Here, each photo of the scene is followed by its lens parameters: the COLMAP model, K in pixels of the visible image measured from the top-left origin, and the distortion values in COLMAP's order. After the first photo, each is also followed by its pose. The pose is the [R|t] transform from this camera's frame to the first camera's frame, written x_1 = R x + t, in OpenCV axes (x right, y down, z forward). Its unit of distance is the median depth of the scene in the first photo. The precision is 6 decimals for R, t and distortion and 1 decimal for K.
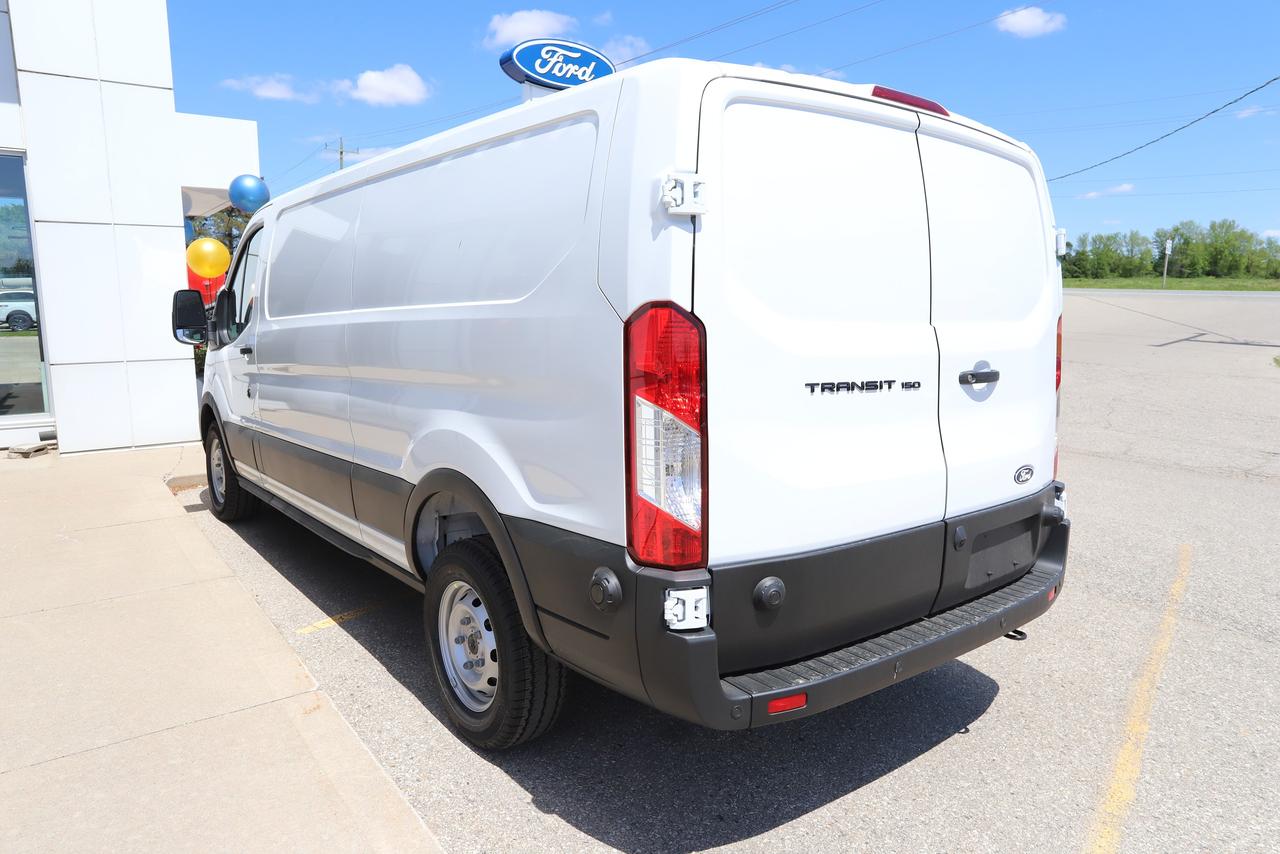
lens RADIAL K [[843.7, 0, 640.0], [0, 843.7, 427.0], [0, 0, 1]] dist [-0.022881, 0.000961]
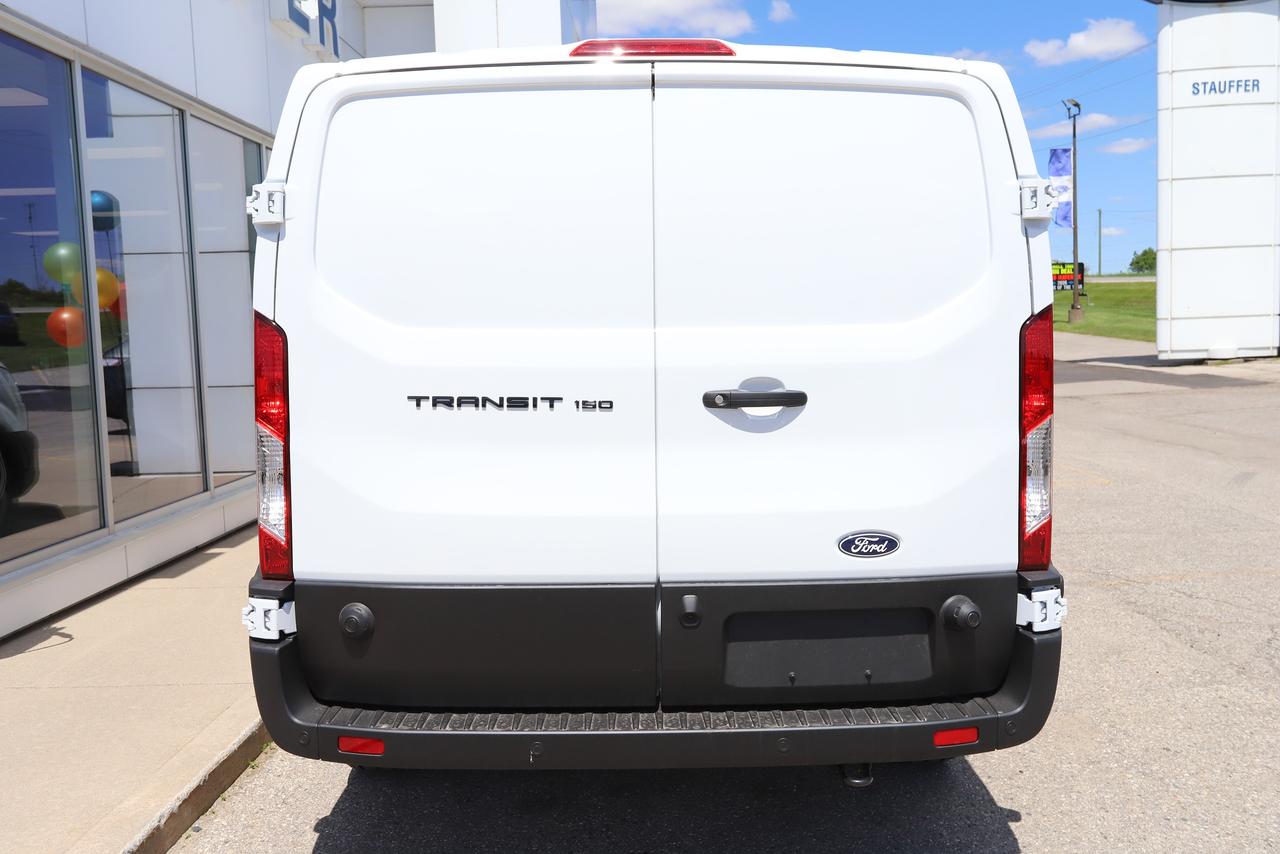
lens RADIAL K [[1104.7, 0, 644.1], [0, 1104.7, 422.9], [0, 0, 1]] dist [0.022468, 0.001298]
pose [[0.795146, 0.041877, -0.604970, 1.031763], [-0.065428, 0.997714, -0.016933, -0.018052], [0.602878, 0.053047, 0.796068, 0.191610]]
